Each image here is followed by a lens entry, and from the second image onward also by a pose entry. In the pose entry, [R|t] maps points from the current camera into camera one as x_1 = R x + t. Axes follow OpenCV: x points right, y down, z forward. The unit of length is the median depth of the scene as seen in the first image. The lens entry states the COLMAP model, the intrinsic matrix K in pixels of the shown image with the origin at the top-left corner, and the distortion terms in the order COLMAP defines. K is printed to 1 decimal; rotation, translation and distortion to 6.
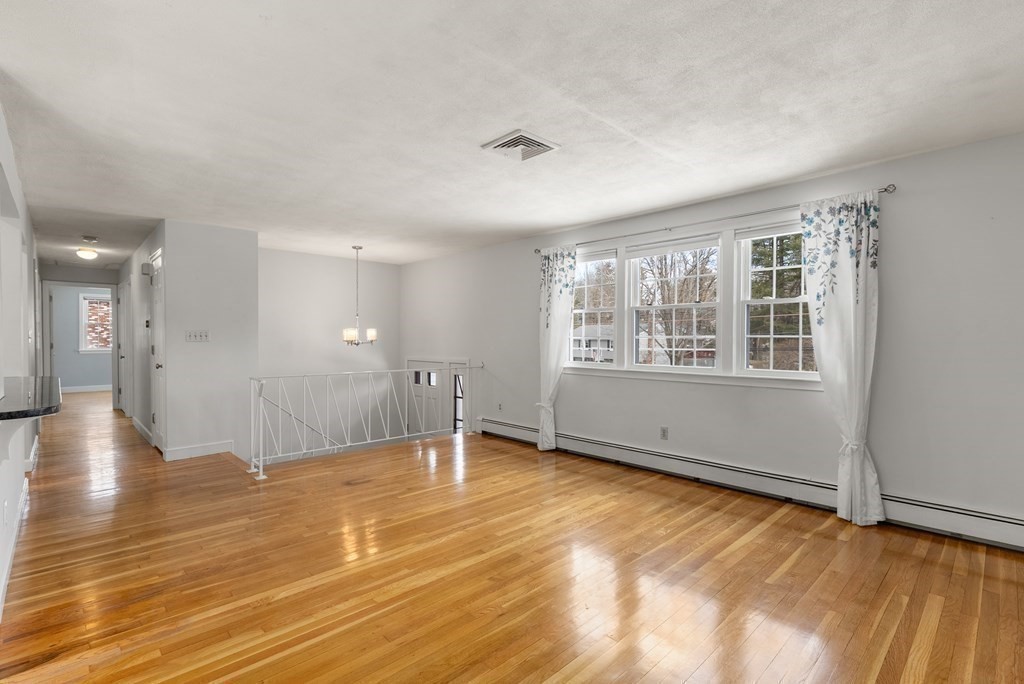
lens RADIAL K [[480.9, 0, 504.7], [0, 480.9, 343.2], [0, 0, 1]] dist [-0.008957, 0.004194]
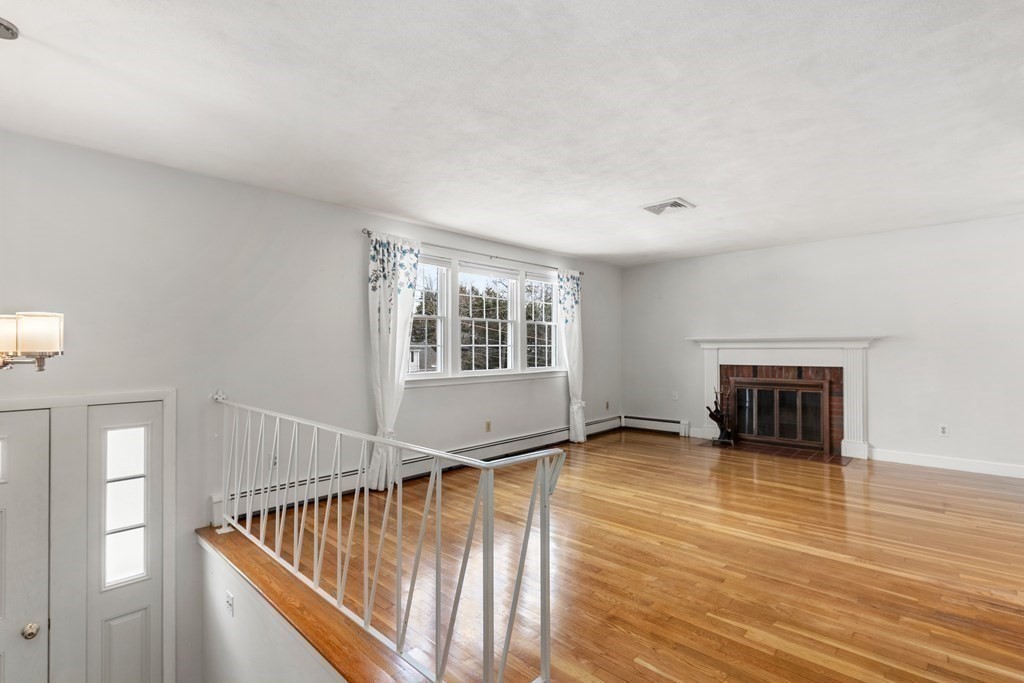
lens RADIAL K [[480.9, 0, 514.2], [0, 480.9, 343.7], [0, 0, 1]] dist [-0.008957, 0.004194]
pose [[-0.076853, 0.010112, 0.996991, -0.807411], [0.014131, 0.999859, -0.009052, -0.005781], [-0.996942, 0.013393, -0.076985, 0.958128]]
